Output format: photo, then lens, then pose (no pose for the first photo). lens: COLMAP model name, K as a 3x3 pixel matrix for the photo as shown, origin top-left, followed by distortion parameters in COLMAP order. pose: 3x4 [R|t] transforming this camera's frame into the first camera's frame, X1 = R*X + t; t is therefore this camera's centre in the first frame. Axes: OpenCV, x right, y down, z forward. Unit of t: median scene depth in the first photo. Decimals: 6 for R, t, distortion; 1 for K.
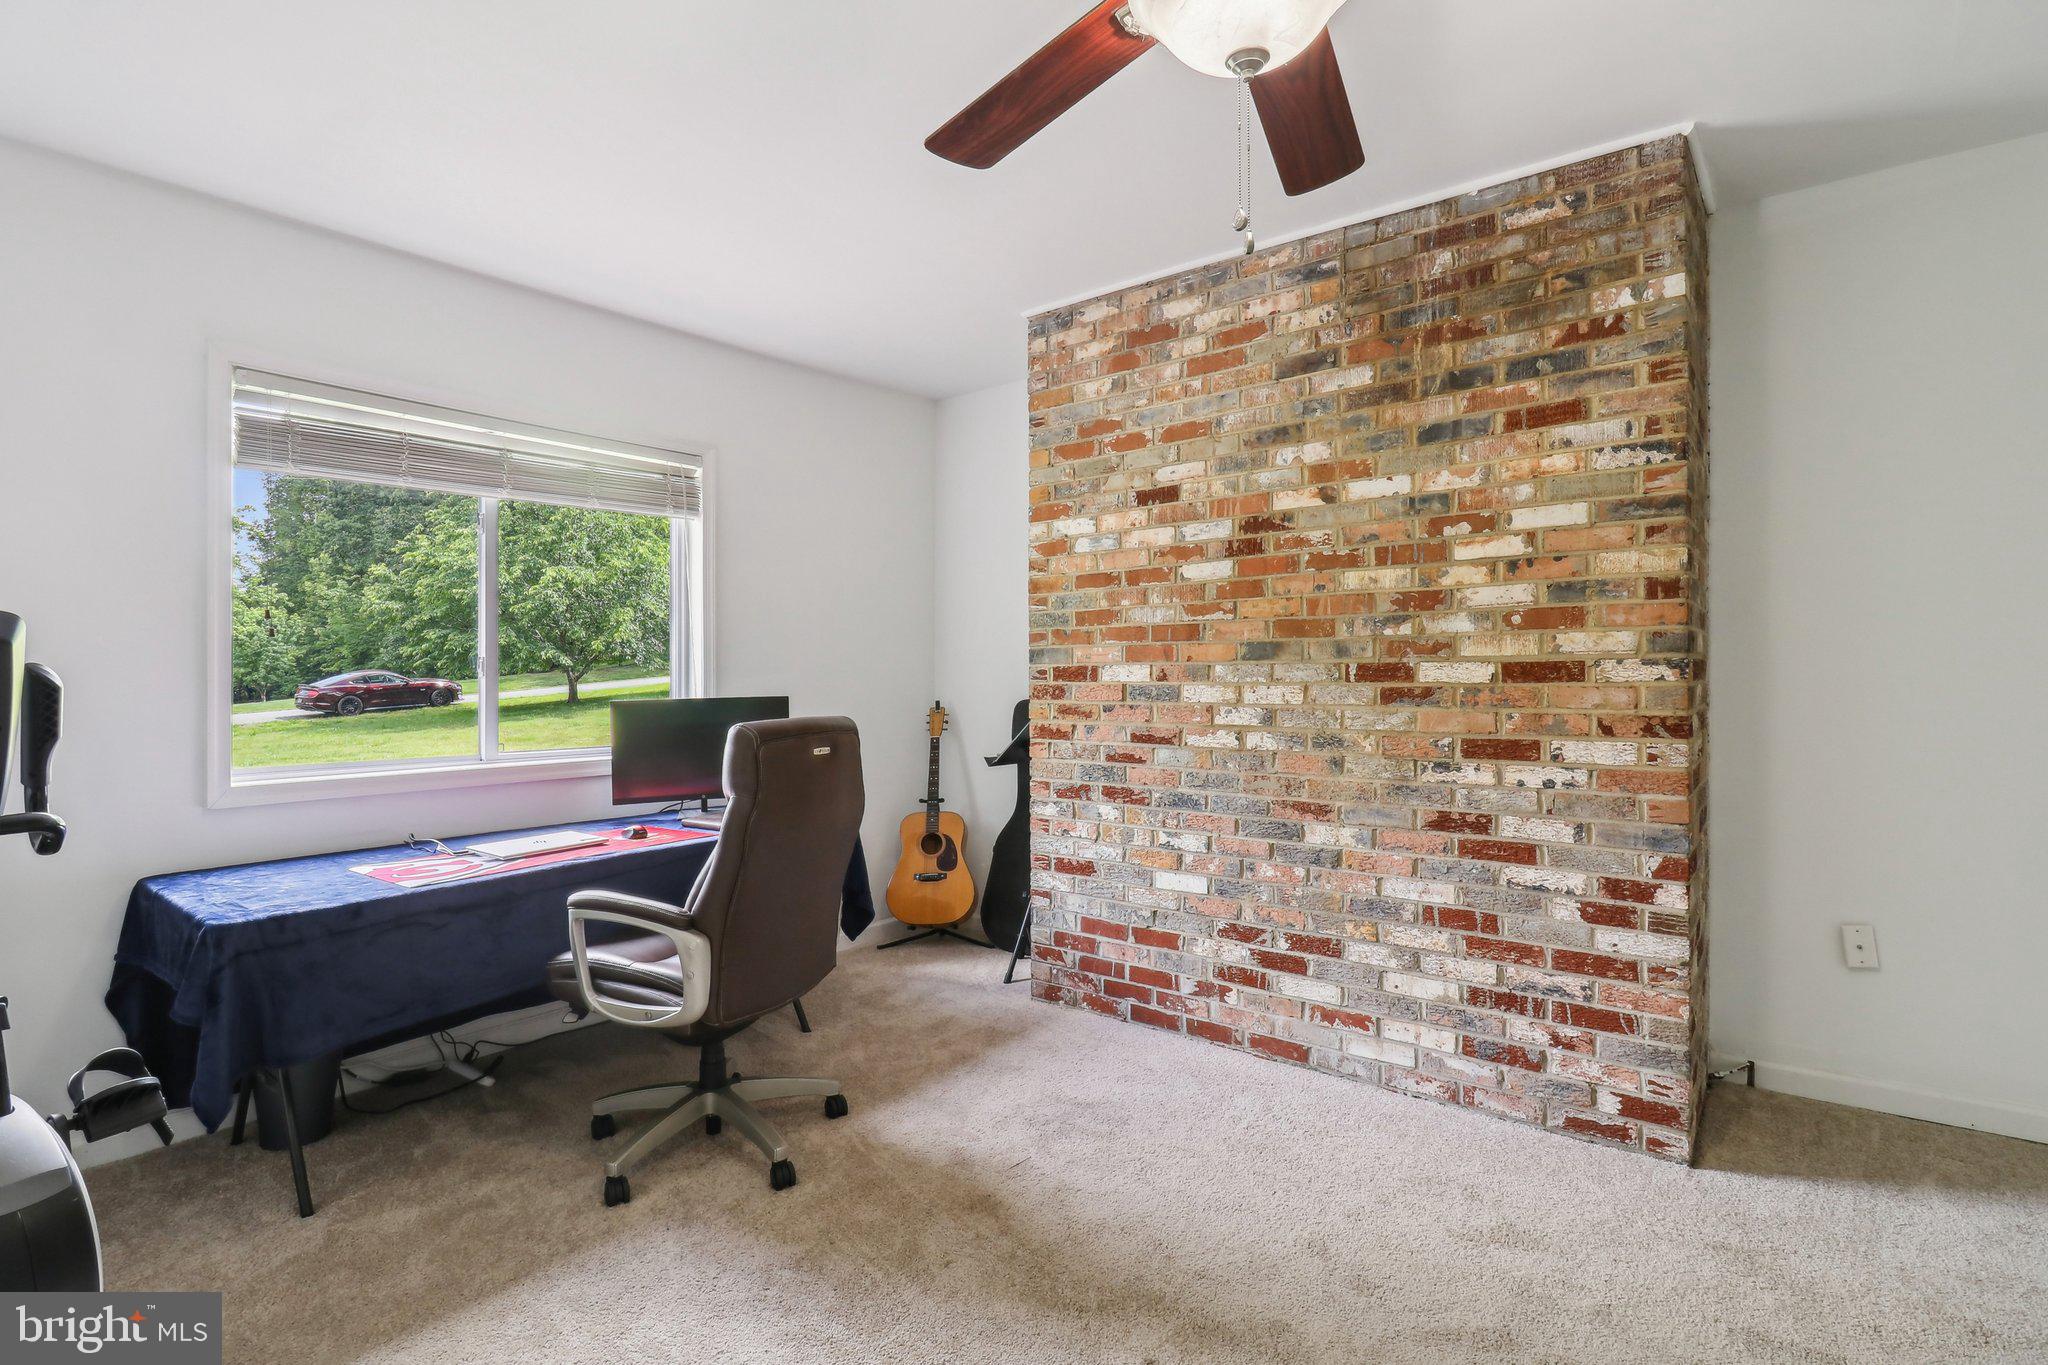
lens RADIAL K [[965.8, 0, 1021.5], [0, 965.8, 649.1], [0, 0, 1]] dist [0.002607, -0.008513]
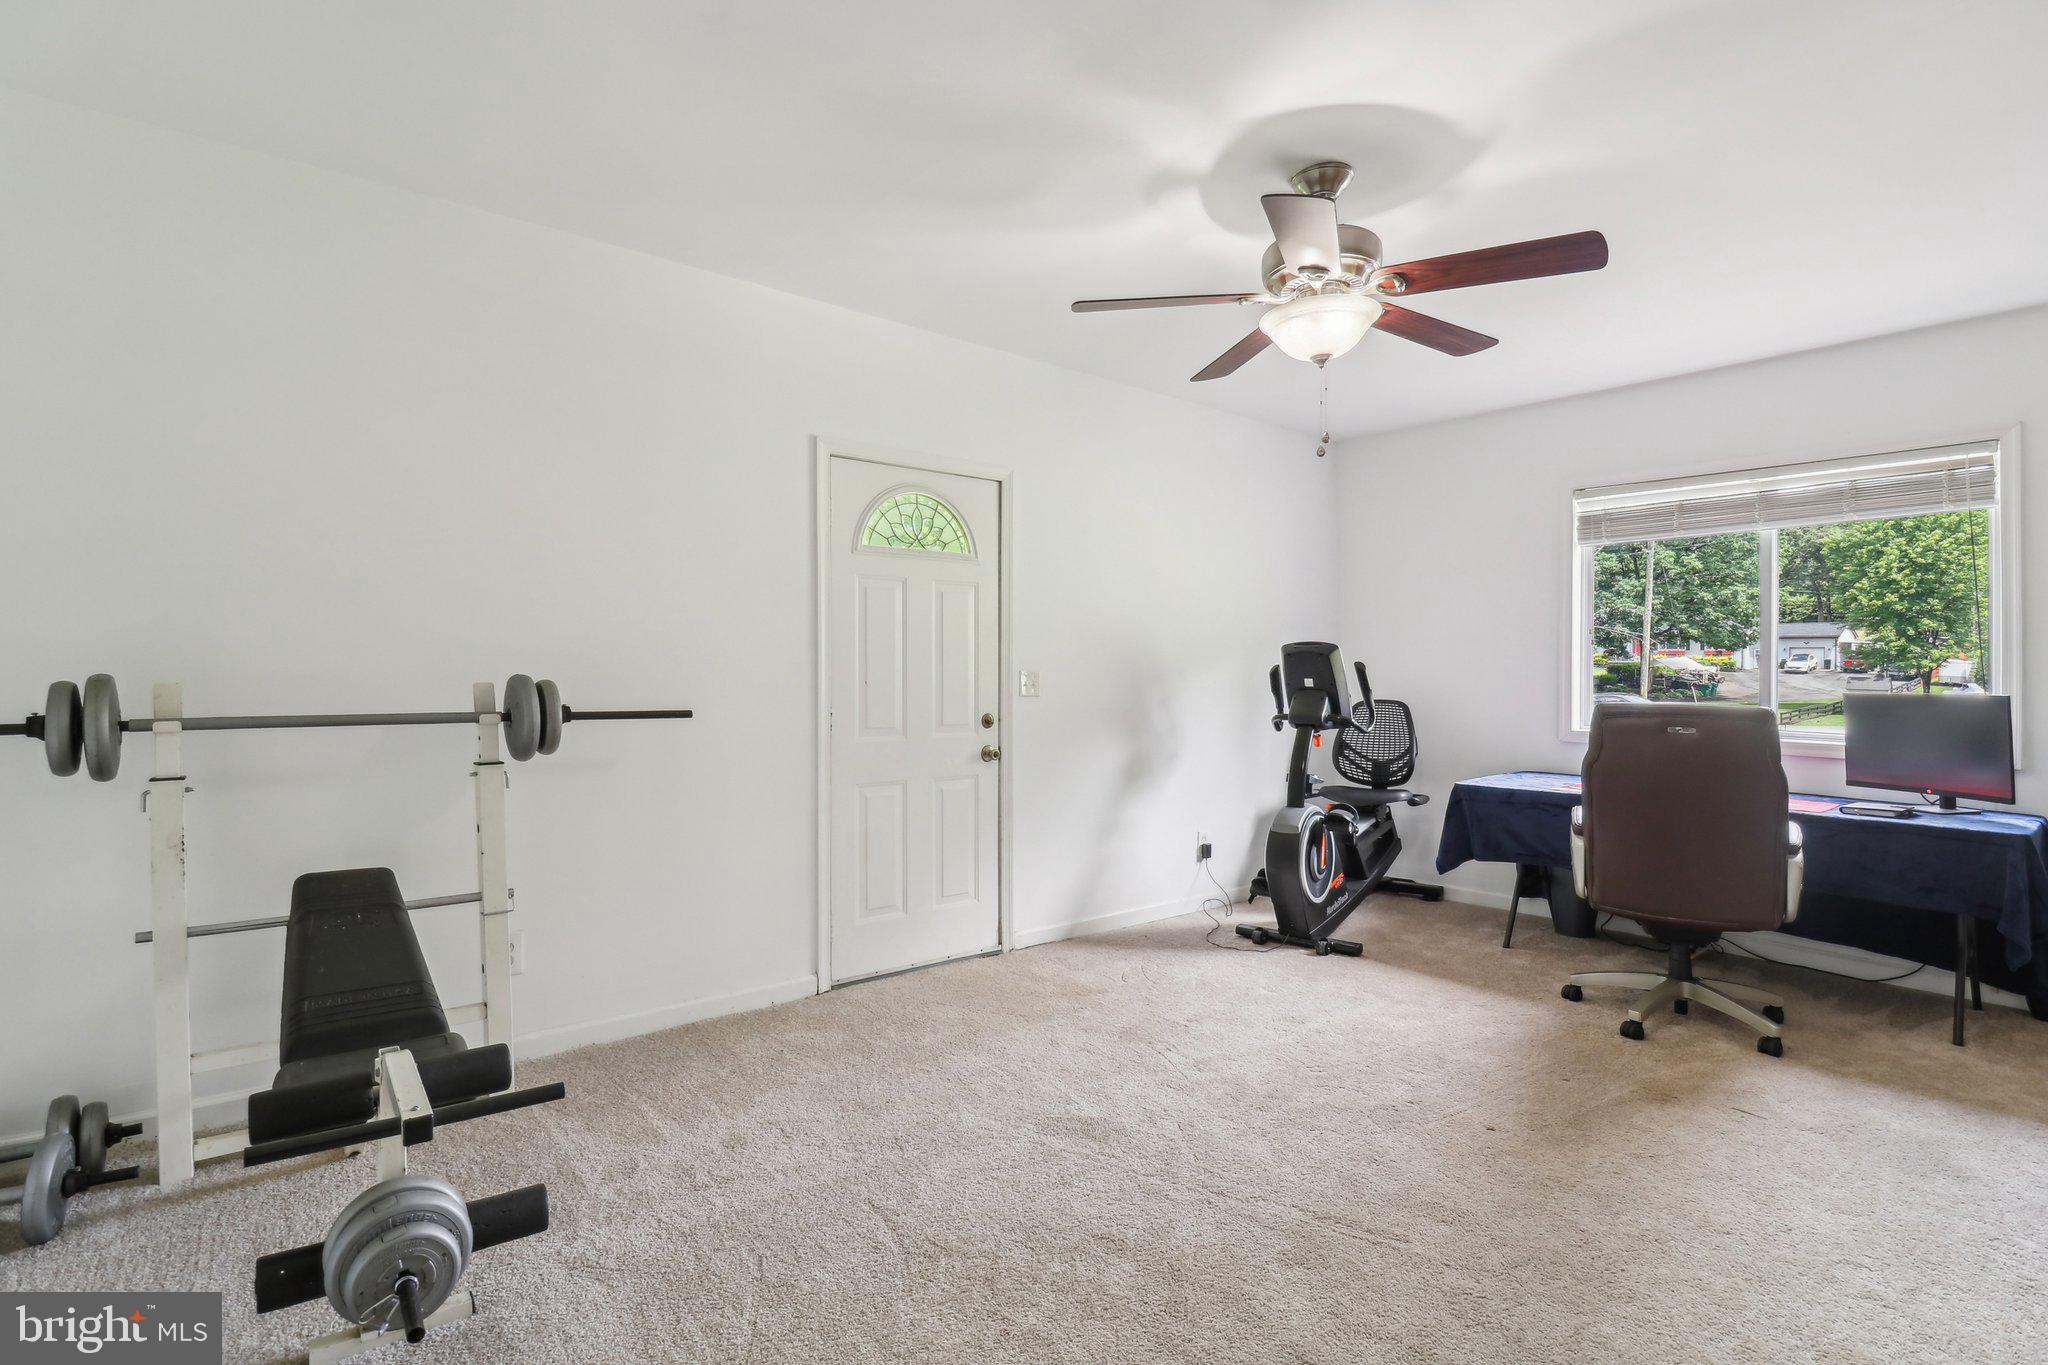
lens RADIAL K [[965.8, 0, 1021.5], [0, 965.8, 649.1], [0, 0, 1]] dist [0.002607, -0.008513]
pose [[-0.182186, -0.005249, -0.983250, 1.075889], [0.012702, 0.999890, -0.007691, -0.001033], [0.983182, -0.013891, -0.182099, 0.333307]]
